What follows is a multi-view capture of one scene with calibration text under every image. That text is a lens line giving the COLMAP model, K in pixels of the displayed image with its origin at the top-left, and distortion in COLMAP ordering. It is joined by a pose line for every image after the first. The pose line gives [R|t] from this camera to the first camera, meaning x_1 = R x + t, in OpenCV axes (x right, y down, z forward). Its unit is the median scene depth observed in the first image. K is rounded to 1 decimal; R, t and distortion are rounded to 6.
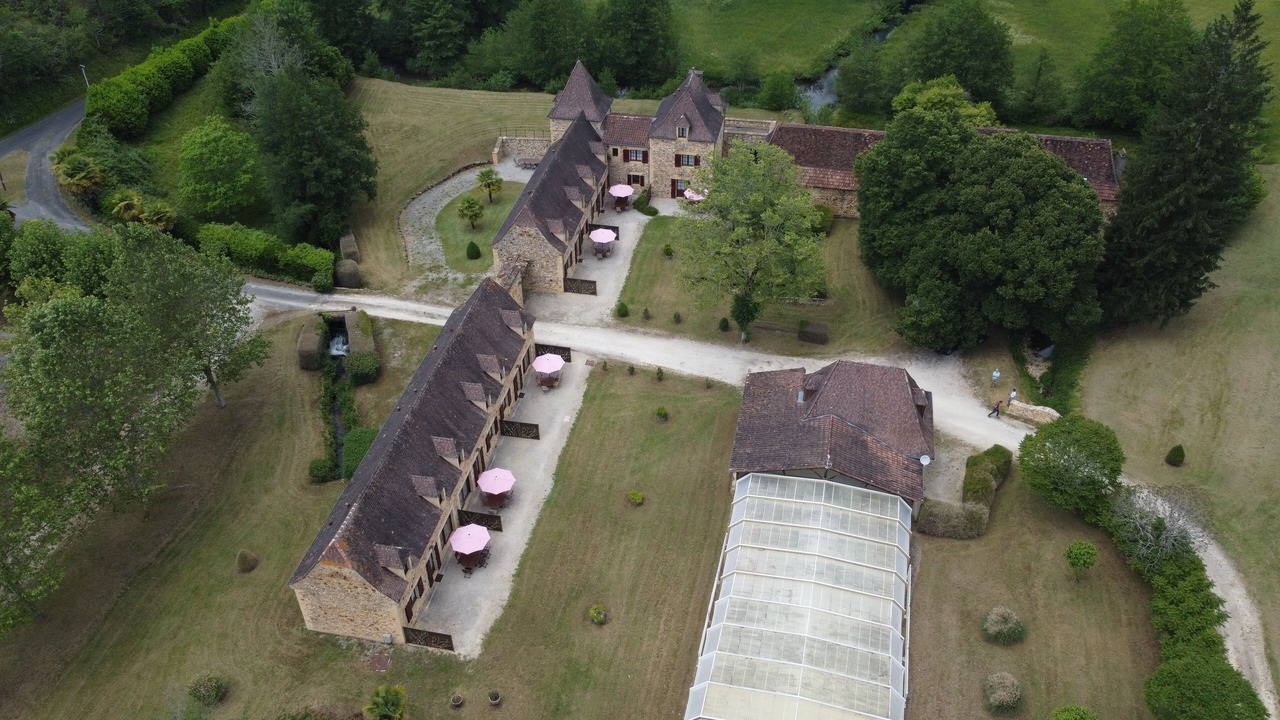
lens RADIAL K [[967.3, 0, 640.0], [0, 967.3, 360.0], [0, 0, 1]] dist [0.005612, 0.002279]
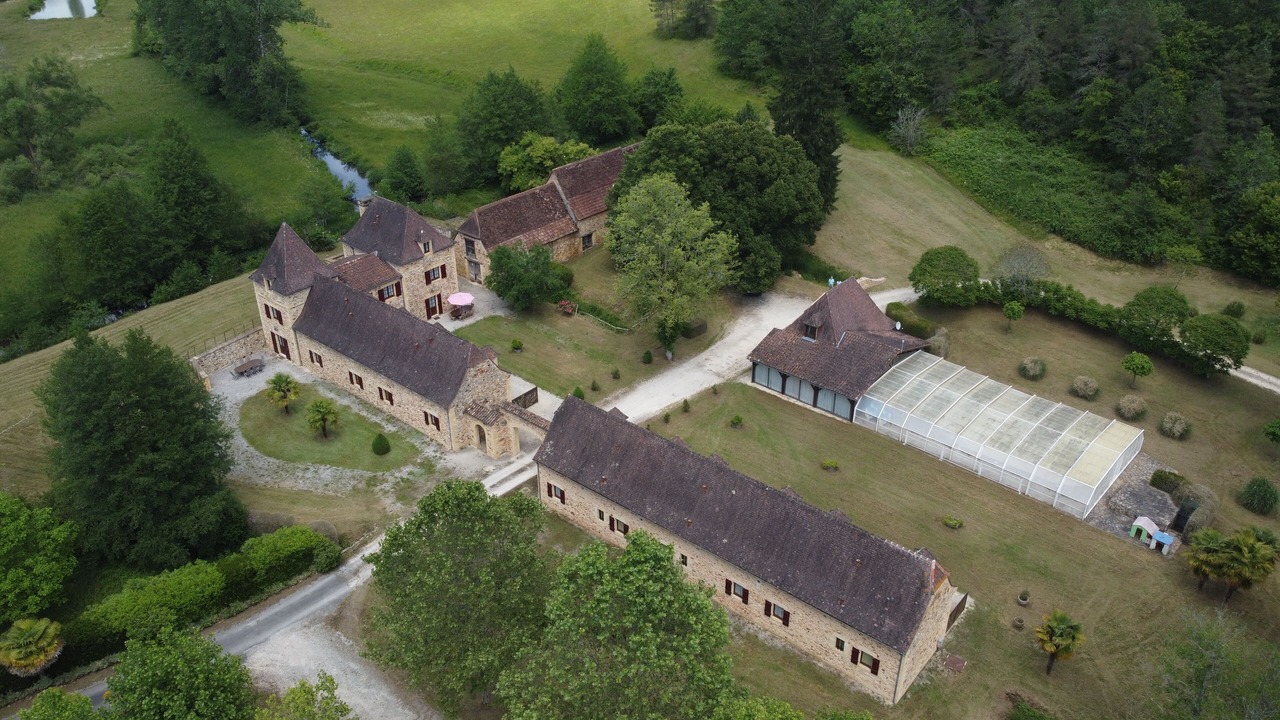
lens RADIAL K [[967.3, 0, 640.0], [0, 967.3, 360.0], [0, 0, 1]] dist [0.005612, 0.002279]
pose [[0.481685, -0.431852, 0.762551, -0.774272], [0.538241, 0.832475, 0.131458, -0.189278], [-0.691575, 0.347115, 0.633431, 0.351171]]
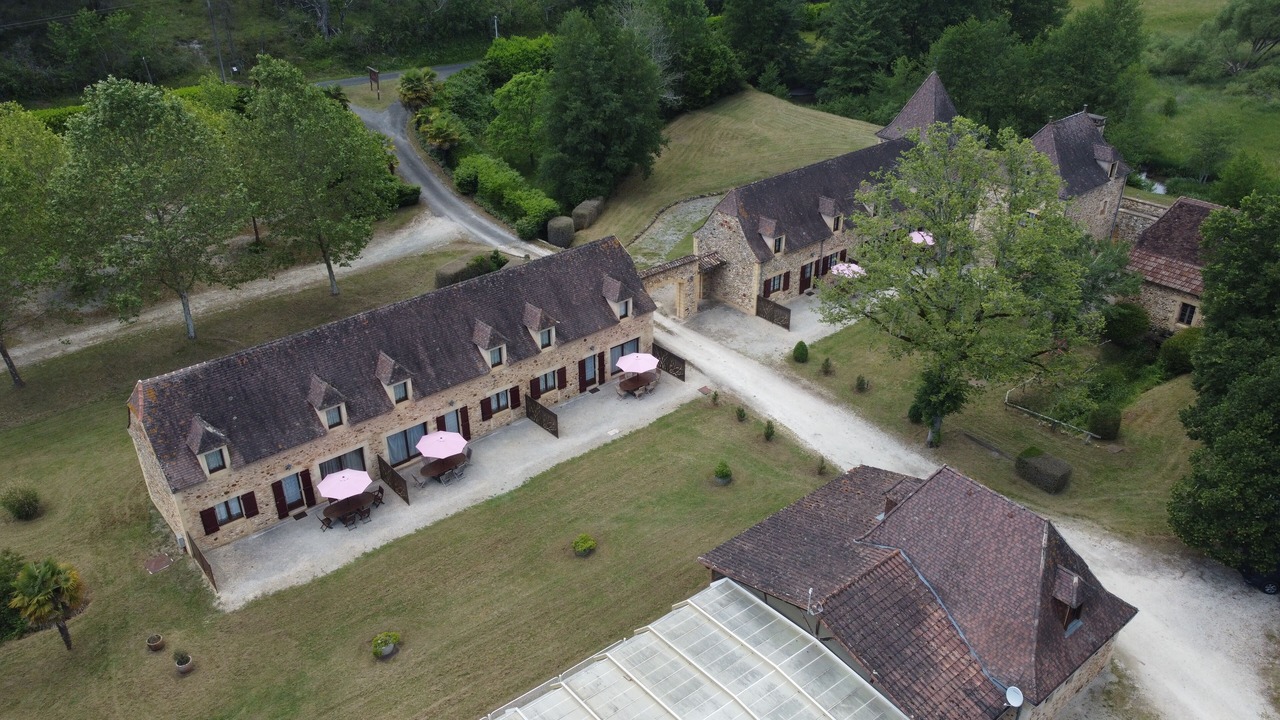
lens RADIAL K [[969.5, 0, 640.0], [0, 969.5, 360.0], [0, 0, 1]] dist [0.002652, -0.006378]
pose [[0.780659, 0.299641, -0.548440, 0.310830], [-0.379694, 0.924435, -0.035397, 0.026821], [0.496391, 0.235872, 0.835440, 0.360479]]
